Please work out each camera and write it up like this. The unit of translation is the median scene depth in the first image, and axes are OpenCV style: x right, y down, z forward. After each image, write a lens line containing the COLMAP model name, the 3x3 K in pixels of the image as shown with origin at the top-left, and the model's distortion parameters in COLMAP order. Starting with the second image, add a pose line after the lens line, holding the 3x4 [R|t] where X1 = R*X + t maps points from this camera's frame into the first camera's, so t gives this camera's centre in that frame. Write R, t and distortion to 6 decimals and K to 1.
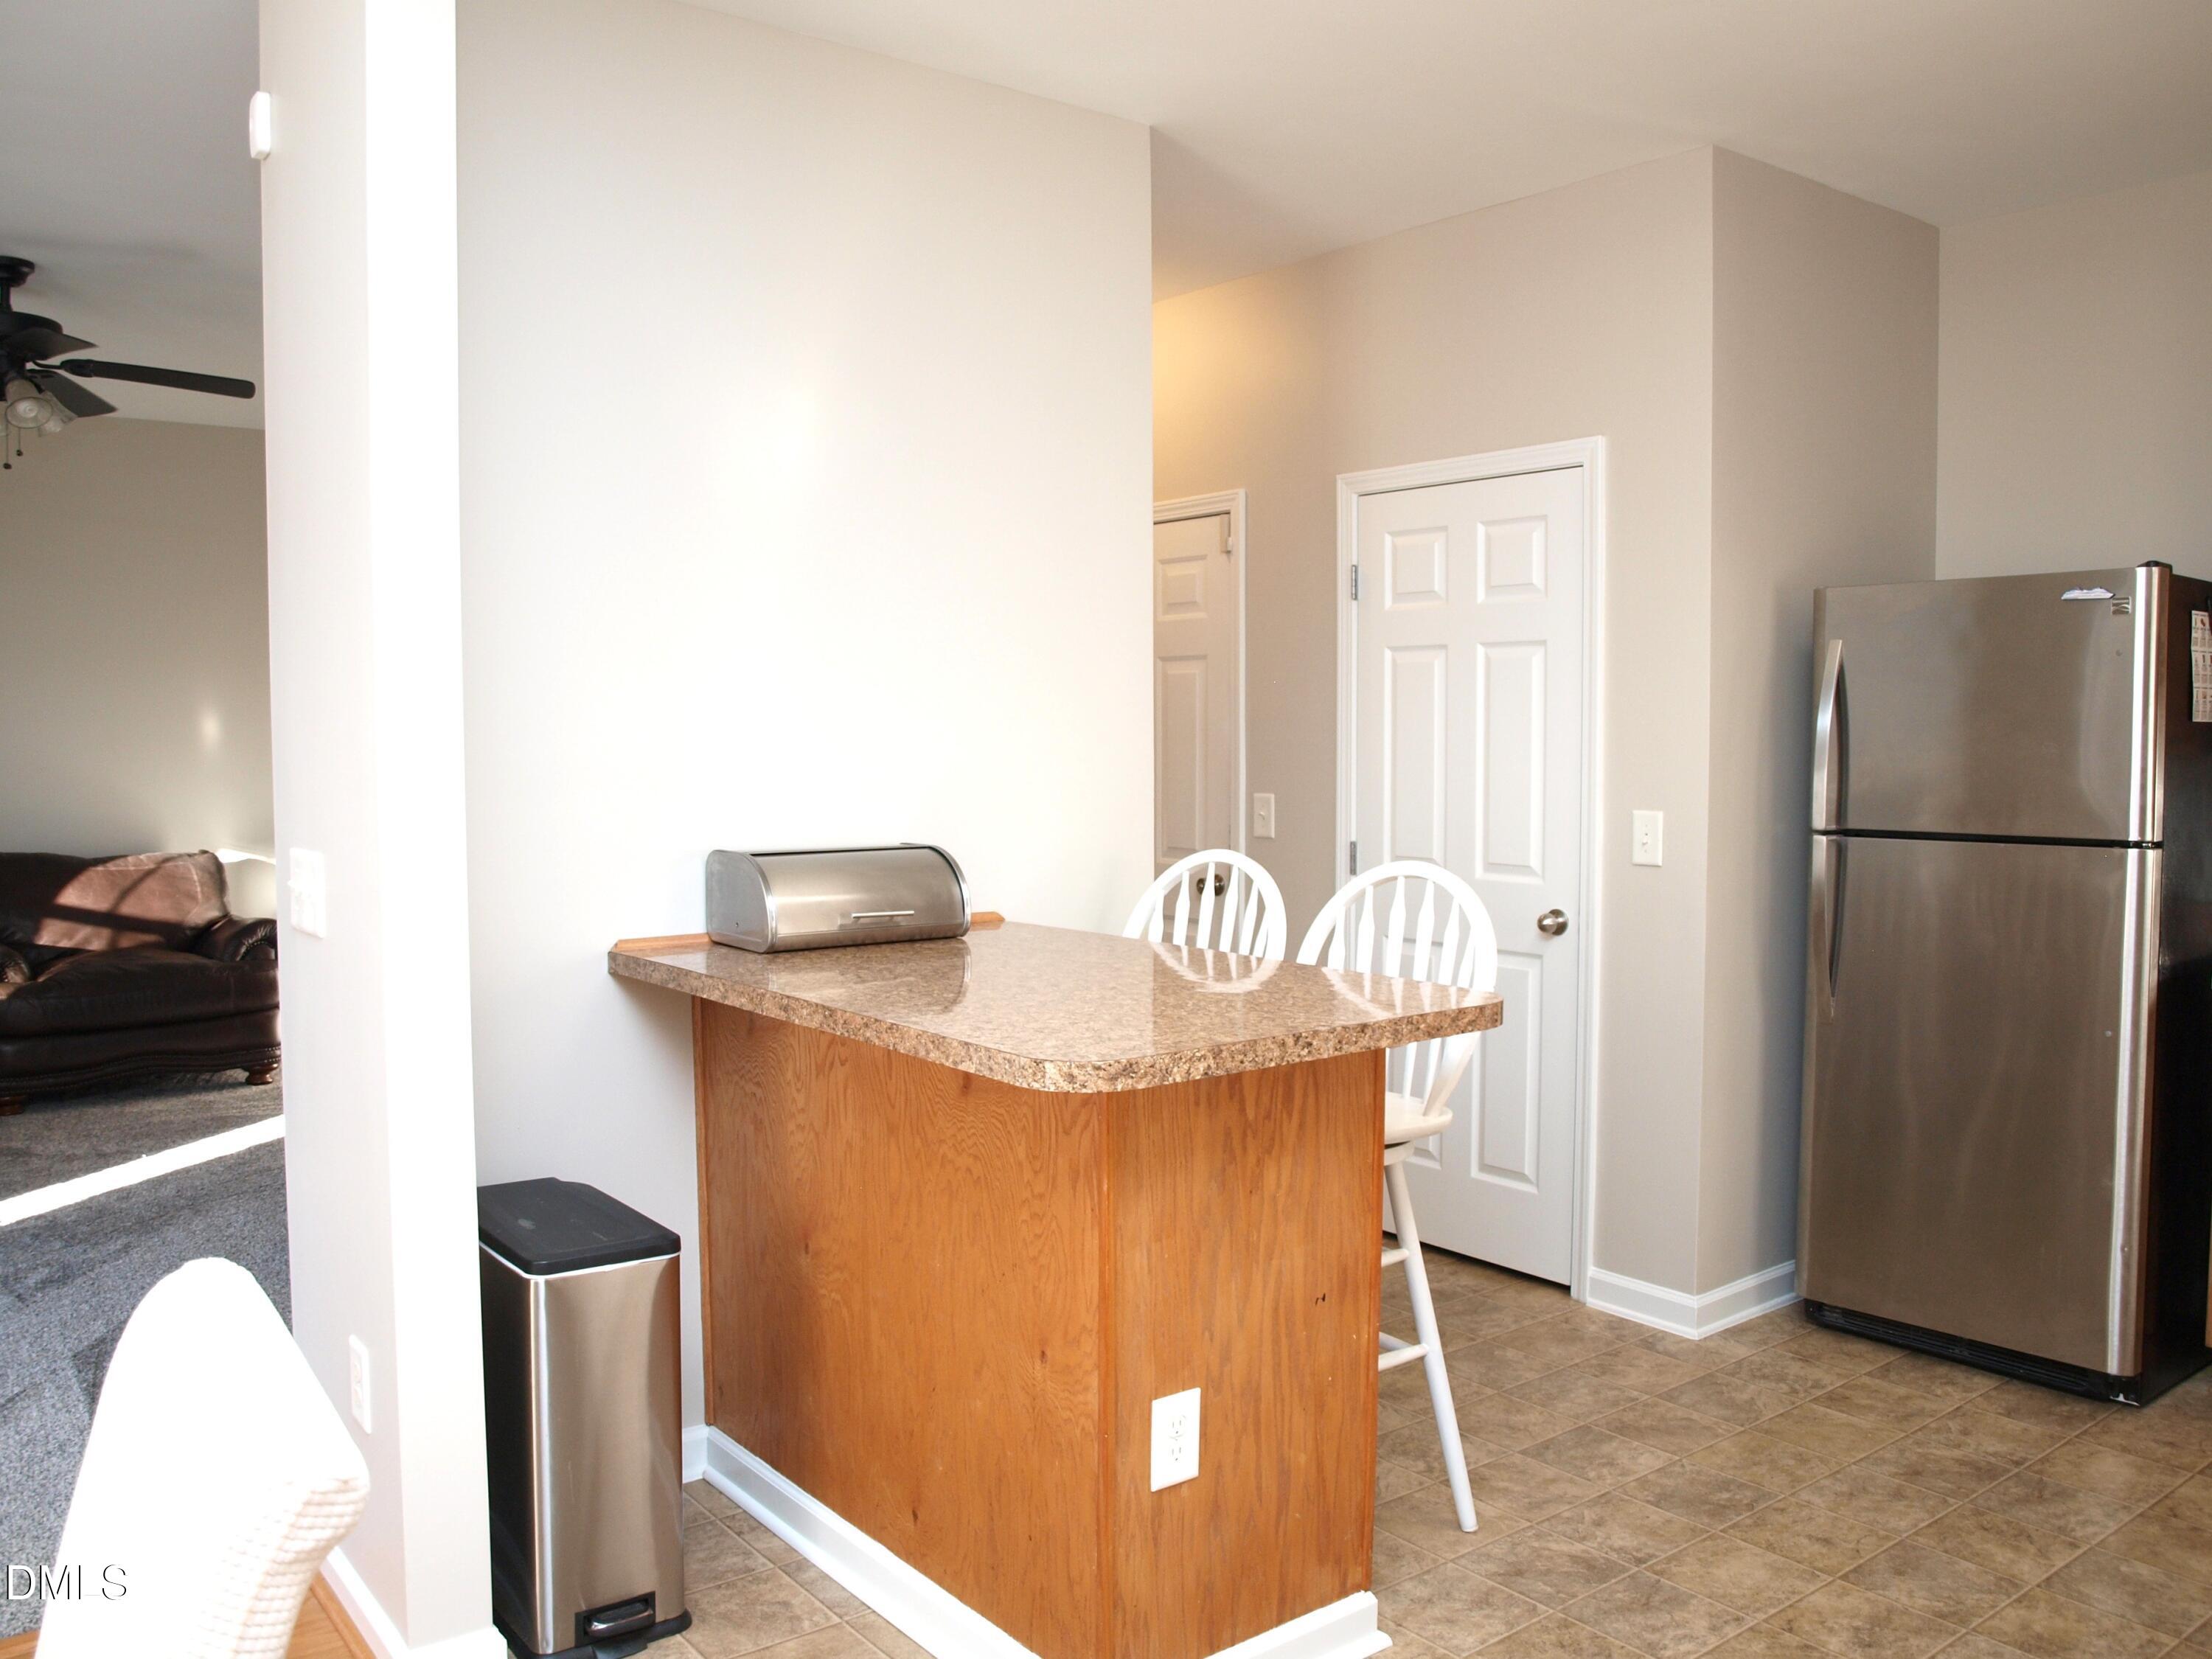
lens RADIAL K [[1749.7, 0, 1098.1], [0, 1749.7, 815.5], [0, 0, 1]] dist [-0.097858, 0.056839]
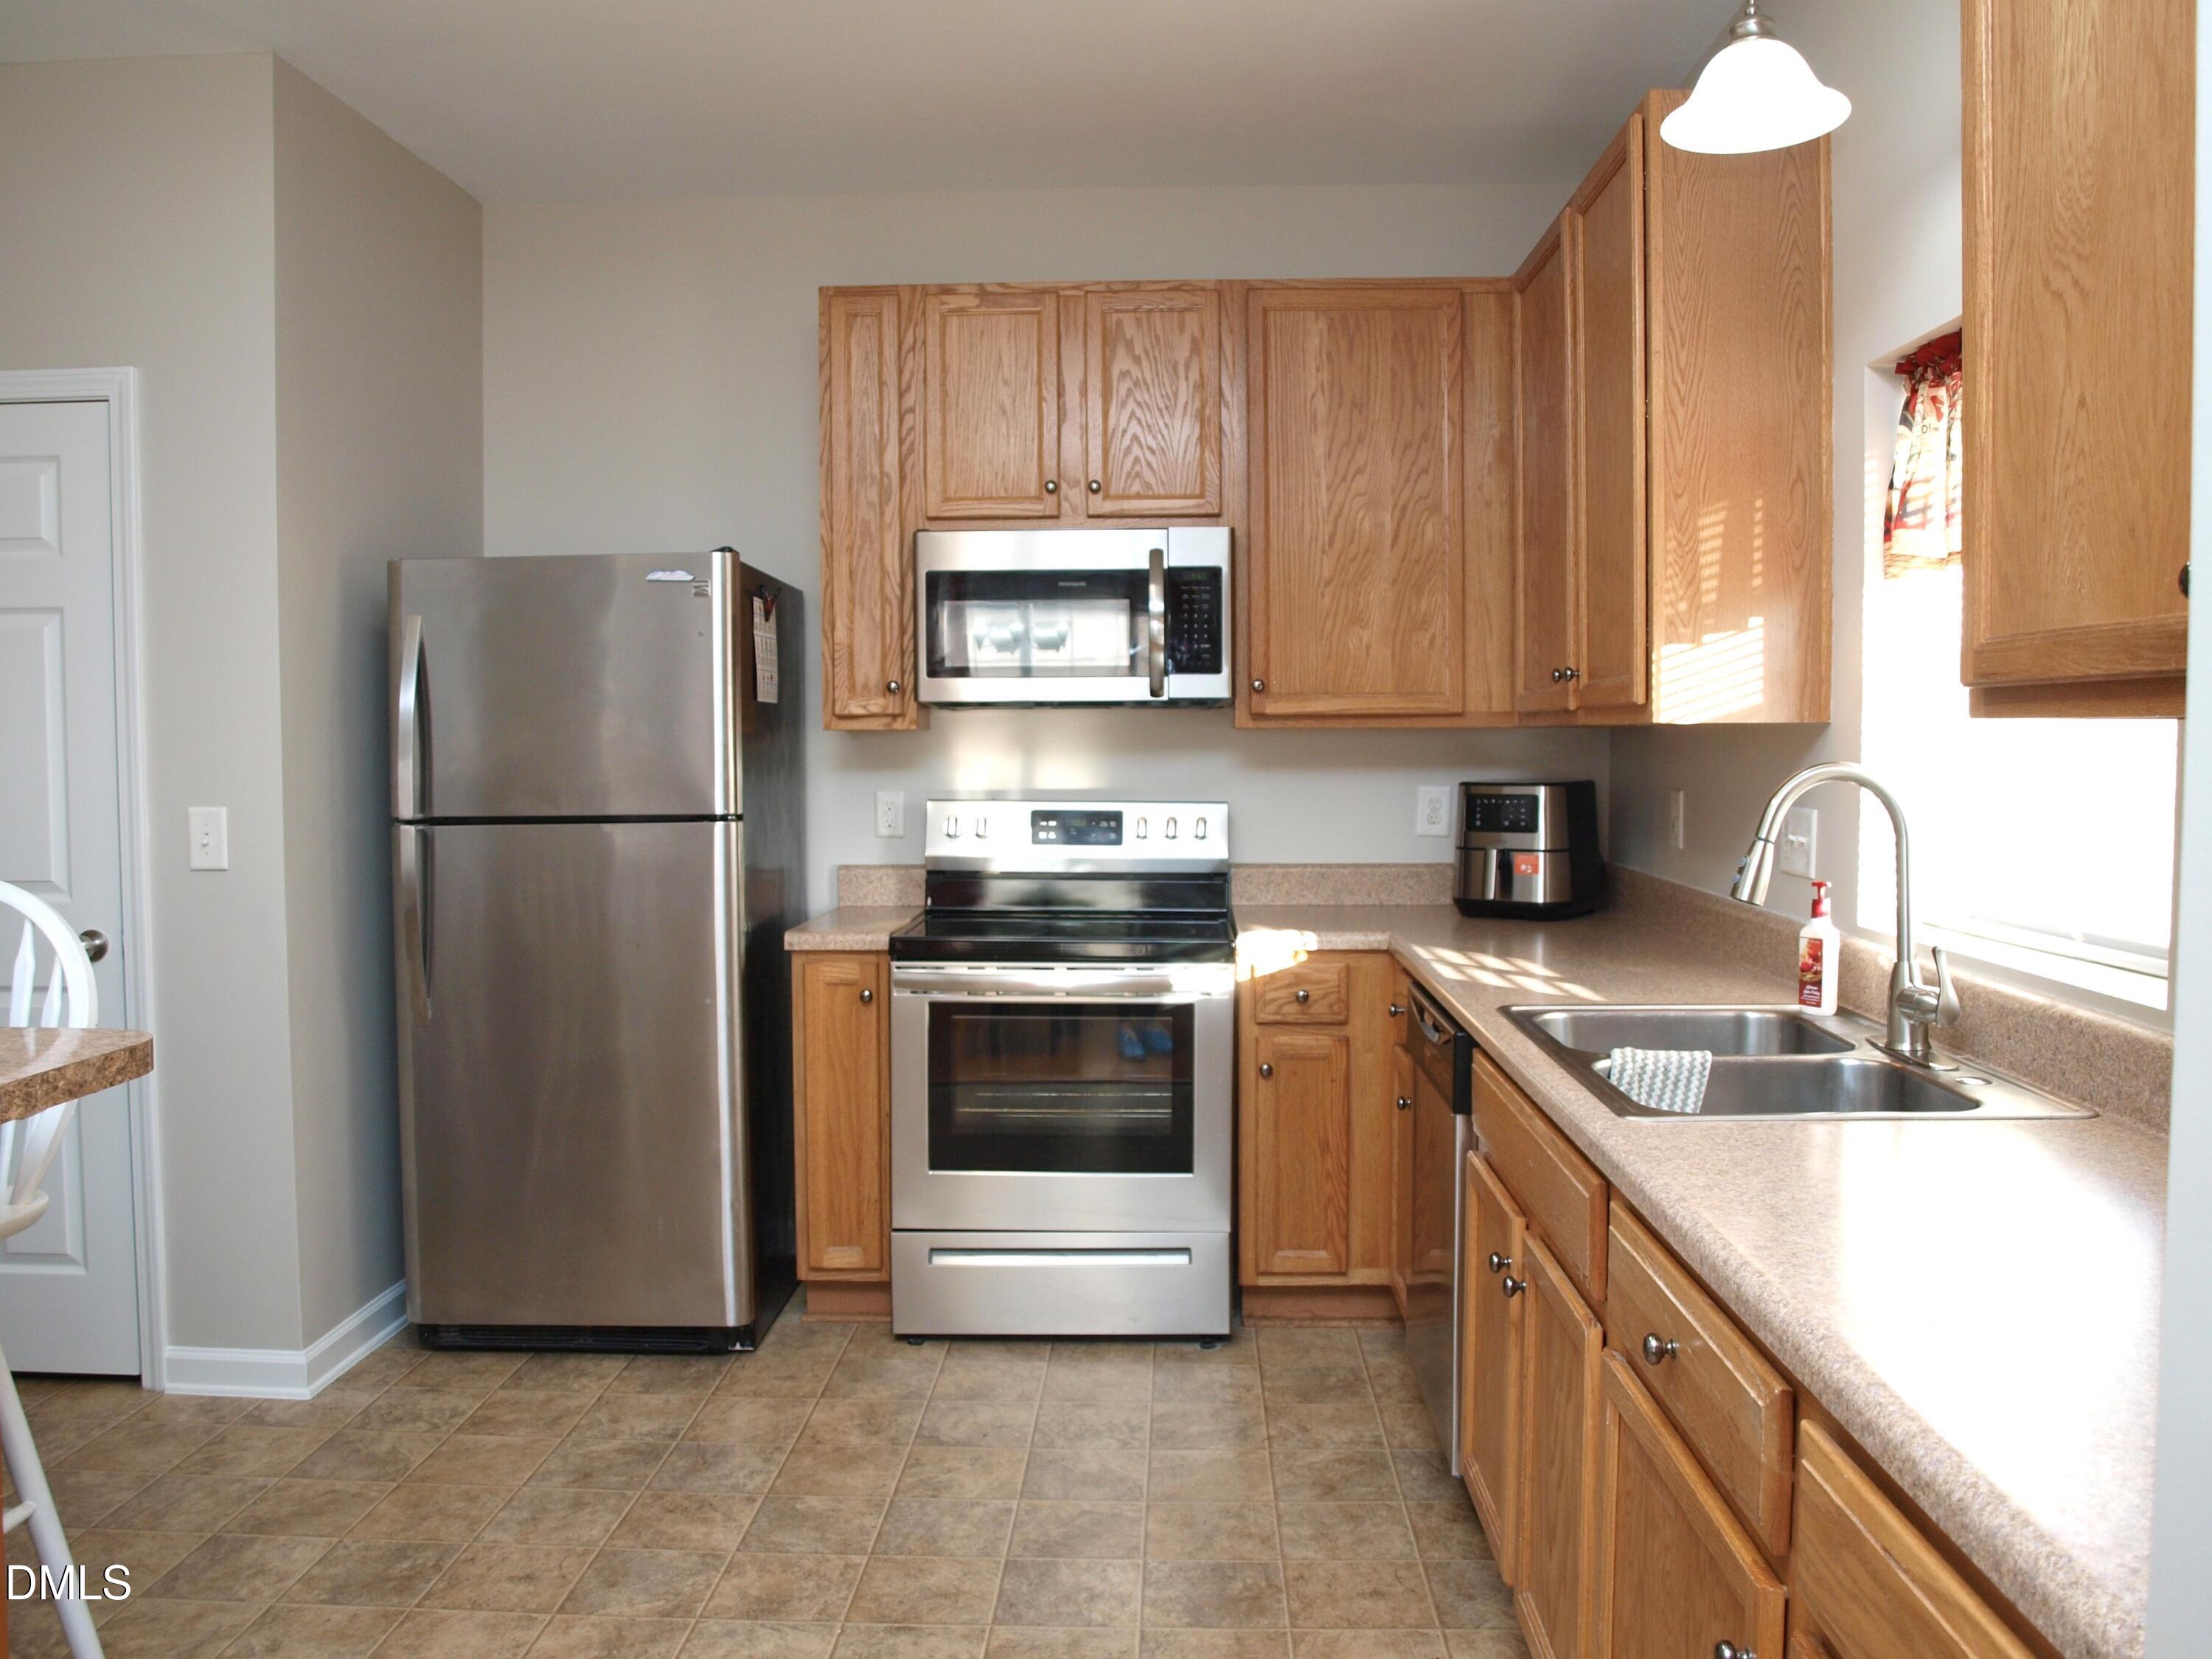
lens RADIAL K [[1749.7, 0, 1098.1], [0, 1749.7, 815.5], [0, 0, 1]] dist [-0.097858, 0.056839]
pose [[0.646962, -0.038617, 0.761544, -0.053078], [0.042597, 0.998988, 0.014470, 0.009794], [-0.761332, 0.023078, 0.647952, 0.127760]]
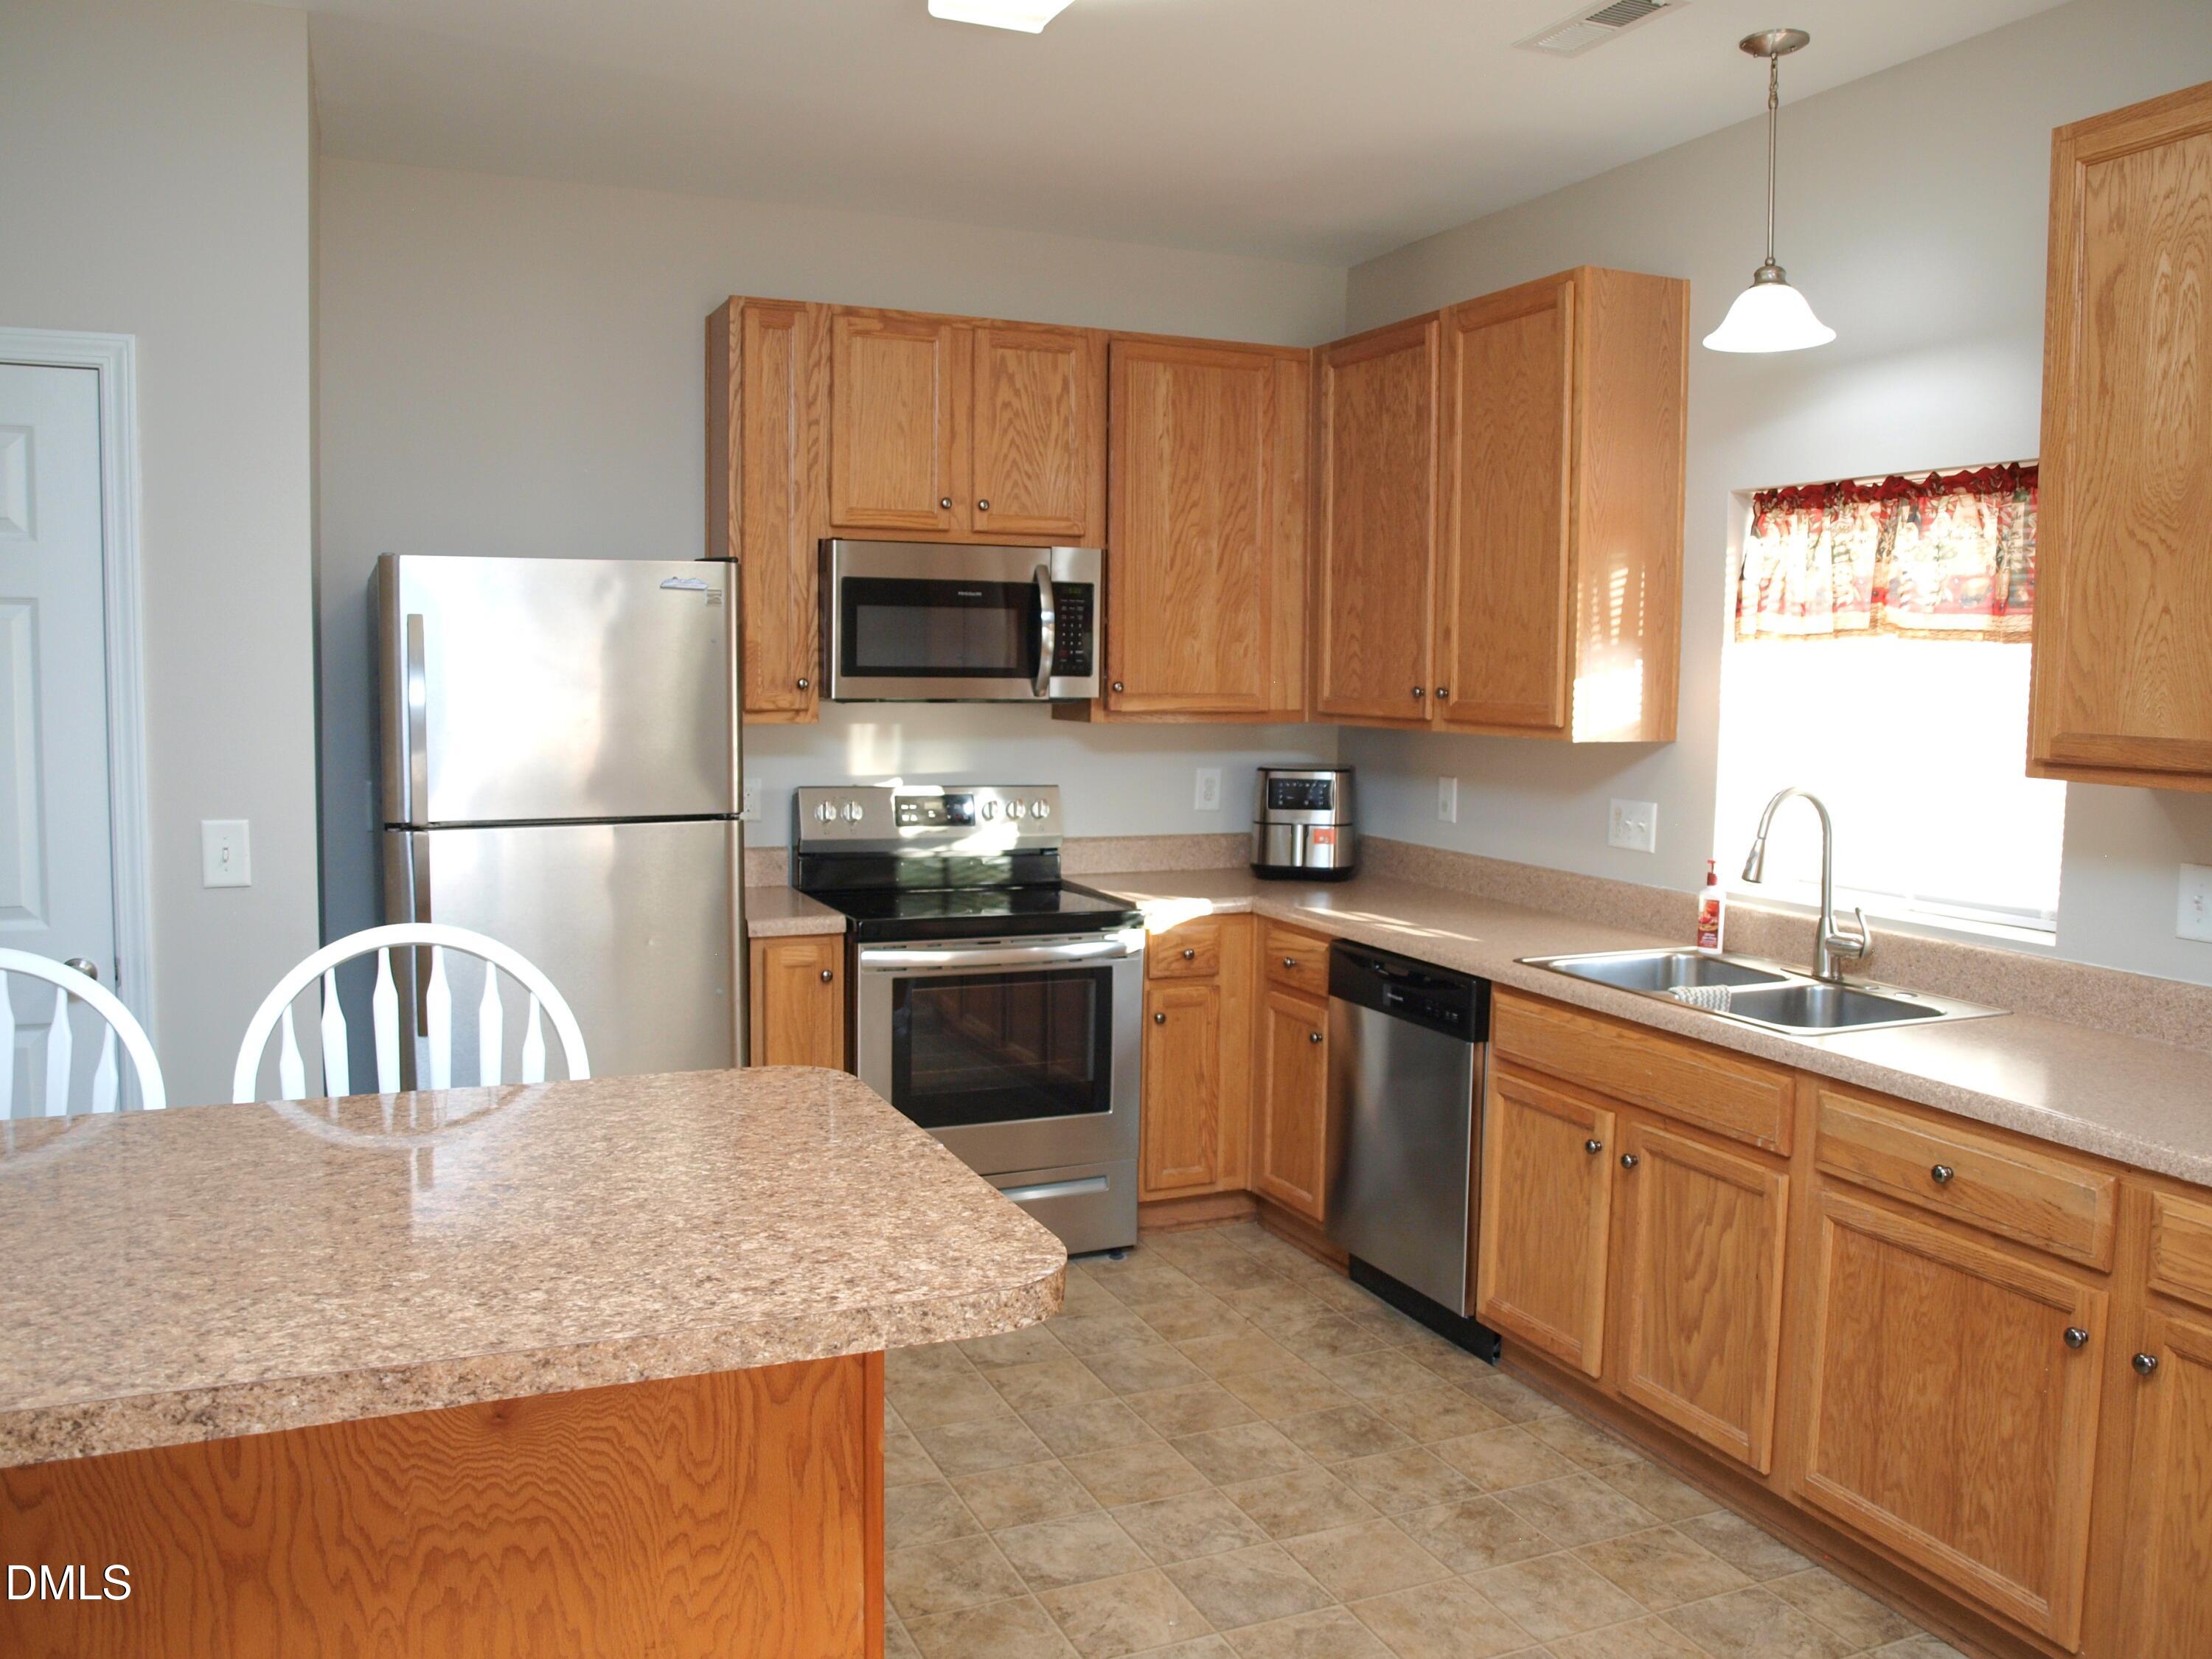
lens RADIAL K [[1750.3, 0, 1104.4], [0, 1750.3, 811.9], [0, 0, 1]] dist [-0.080539, 0.006446]
pose [[0.249057, -0.078239, 0.965323, -0.406827], [0.034362, 0.996818, 0.071926, -0.057422], [-0.967879, 0.015256, 0.250953, 0.476083]]
